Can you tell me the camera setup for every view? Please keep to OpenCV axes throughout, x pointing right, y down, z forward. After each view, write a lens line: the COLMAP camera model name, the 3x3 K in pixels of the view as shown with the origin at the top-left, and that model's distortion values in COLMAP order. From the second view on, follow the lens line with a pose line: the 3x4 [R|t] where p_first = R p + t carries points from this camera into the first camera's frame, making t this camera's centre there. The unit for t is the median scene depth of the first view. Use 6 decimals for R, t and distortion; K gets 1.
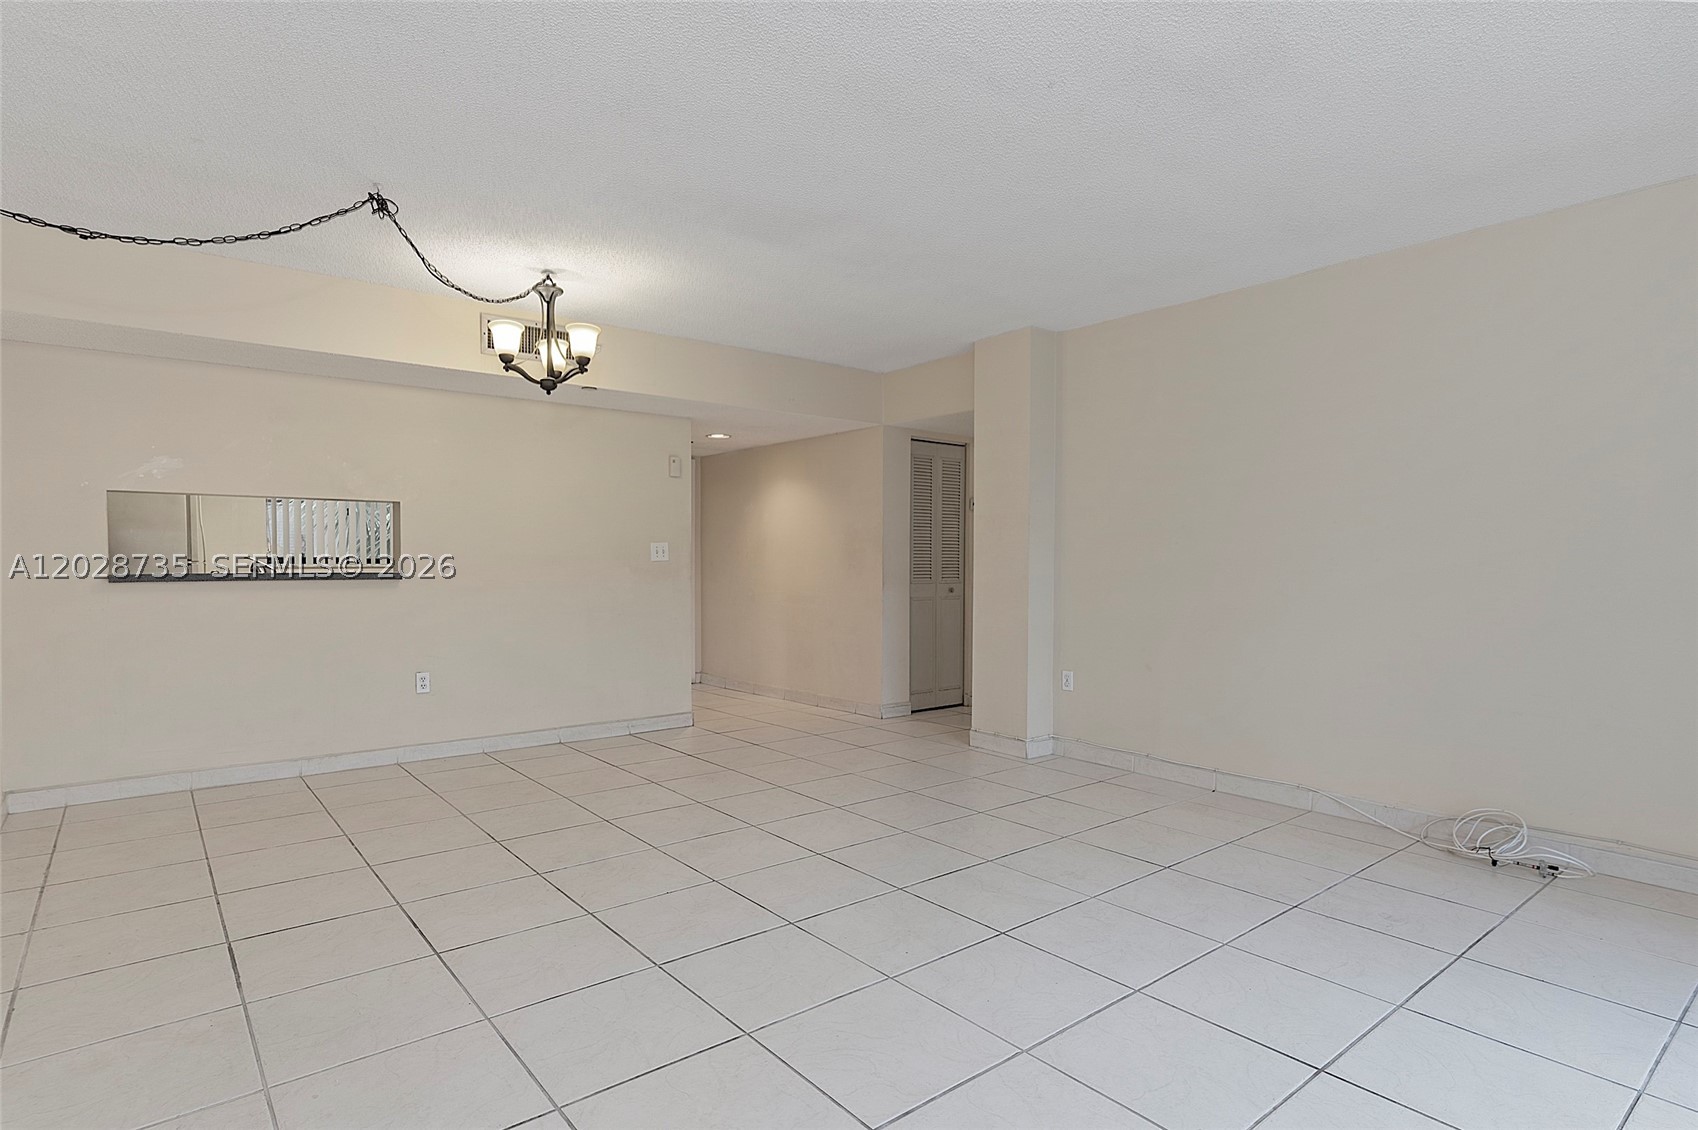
lens RADIAL K [[898.6, 0, 830.6], [0, 898.6, 571.2], [0, 0, 1]] dist [0.023810, 0.001316]
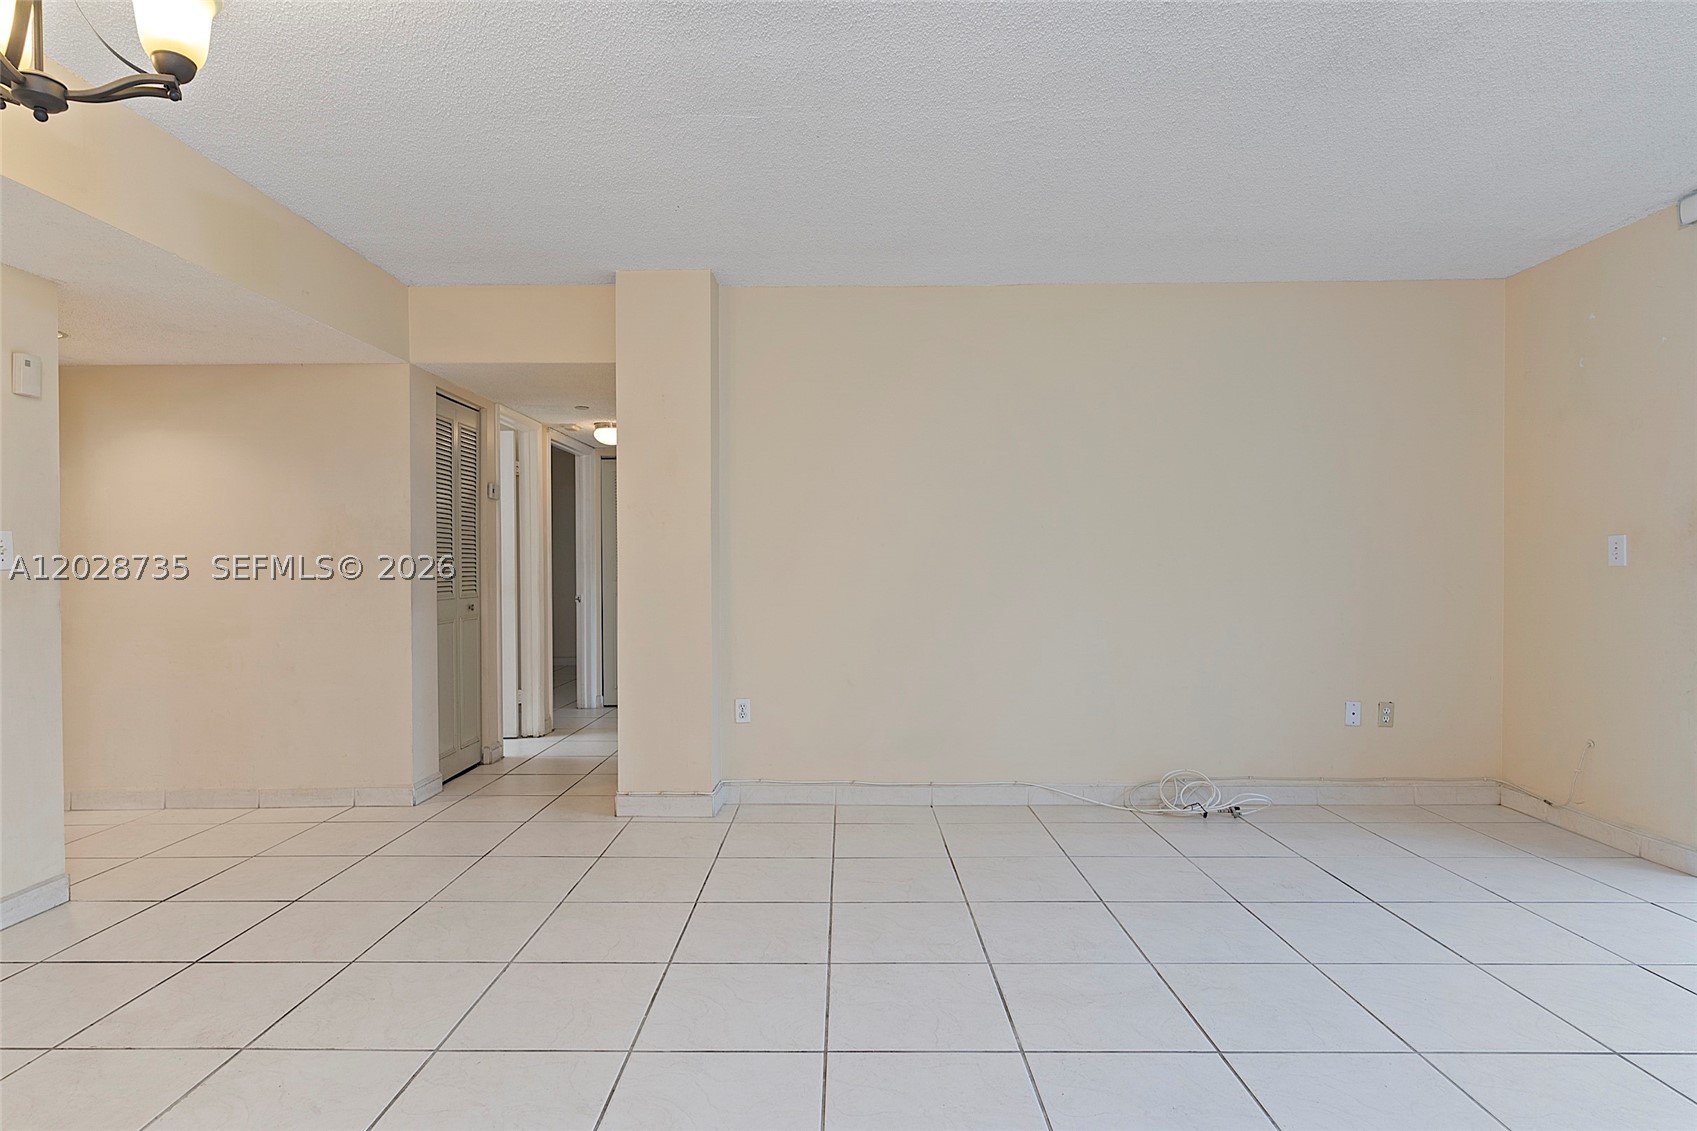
lens RADIAL K [[895.8, 0, 823.4], [0, 895.8, 561.7], [0, 0, 1]] dist [0.002245, 0.000973]
pose [[0.630635, -0.000053, 0.776080, -0.328226], [0.016650, 0.999771, -0.013461, -0.002175], [-0.775901, 0.021411, 0.630491, 0.427517]]
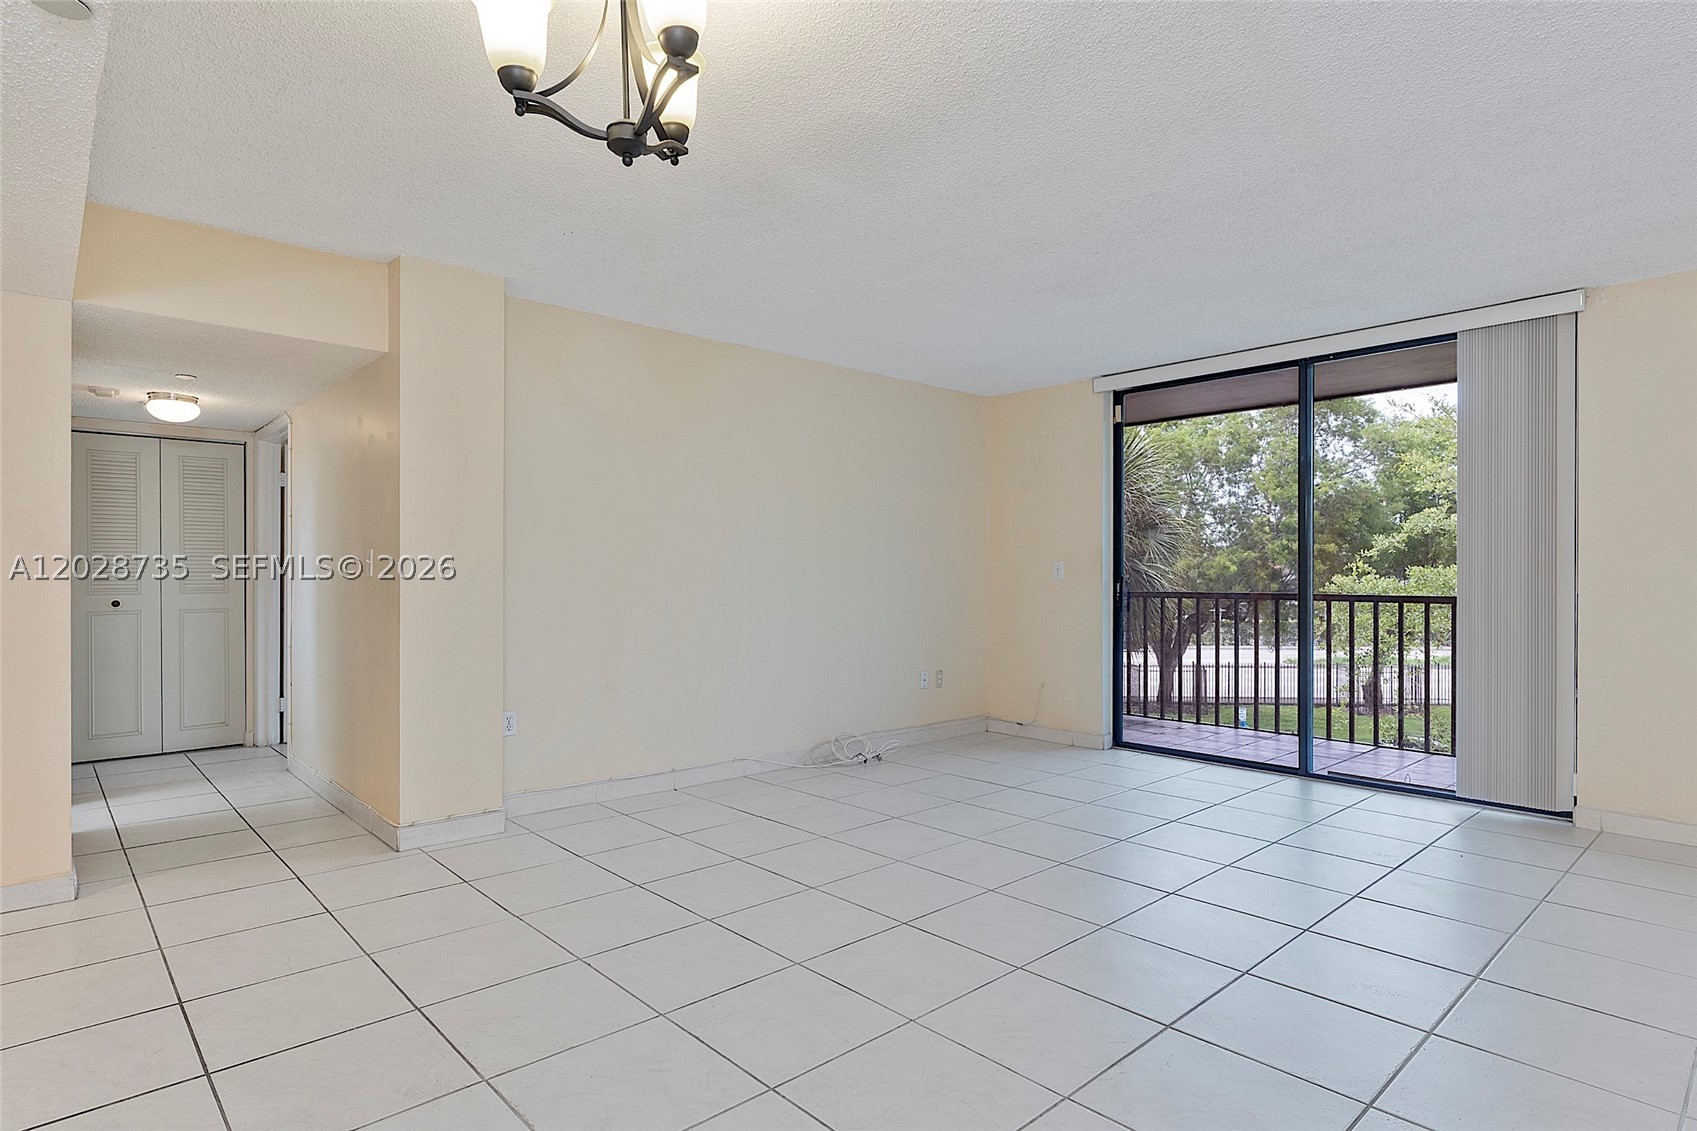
lens RADIAL K [[895.8, 0, 855.0], [0, 895.8, 574.1], [0, 0, 1]] dist [0.002245, 0.000973]
pose [[-0.072329, -0.002499, 0.997378, -0.576891], [0.011566, 0.999928, 0.003344, -0.013730], [-0.997314, 0.011778, -0.072295, 0.749469]]
